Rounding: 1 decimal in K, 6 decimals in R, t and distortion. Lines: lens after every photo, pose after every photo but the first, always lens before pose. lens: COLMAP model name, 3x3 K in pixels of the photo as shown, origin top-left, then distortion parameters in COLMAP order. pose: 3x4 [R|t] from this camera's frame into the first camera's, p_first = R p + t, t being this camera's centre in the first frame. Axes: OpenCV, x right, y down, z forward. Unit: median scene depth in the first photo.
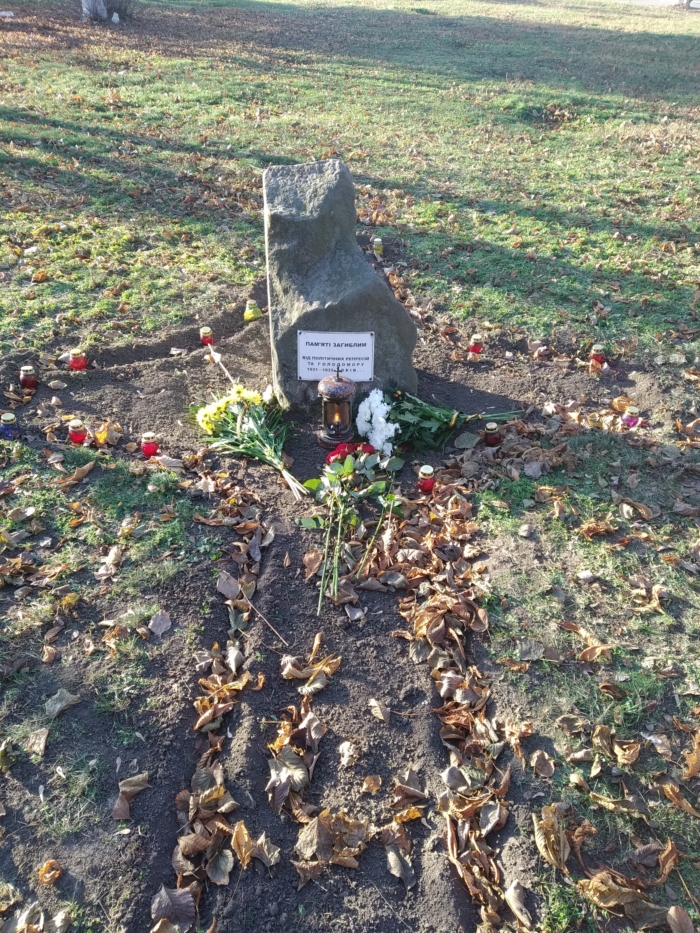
lens RADIAL K [[703.8, 0, 340.0], [0, 703.8, 462.8], [0, 0, 1]] dist [0.066421, 0.001573]
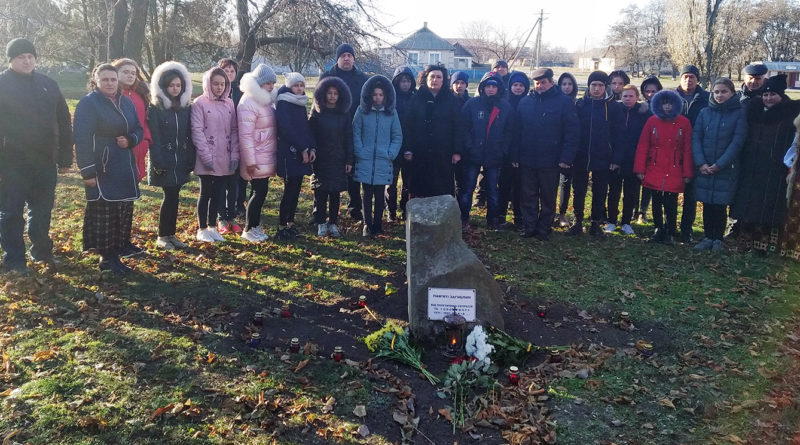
lens RADIAL K [[657.6, 0, 402.5], [0, 657.6, 221.3], [0, 0, 1]] dist [-0.012708, -0.003487]
pose [[0.999582, -0.008373, -0.027685, -0.075387], [-0.003036, 0.921523, -0.388313, 0.255330], [0.028763, 0.388235, 0.921112, -0.446439]]
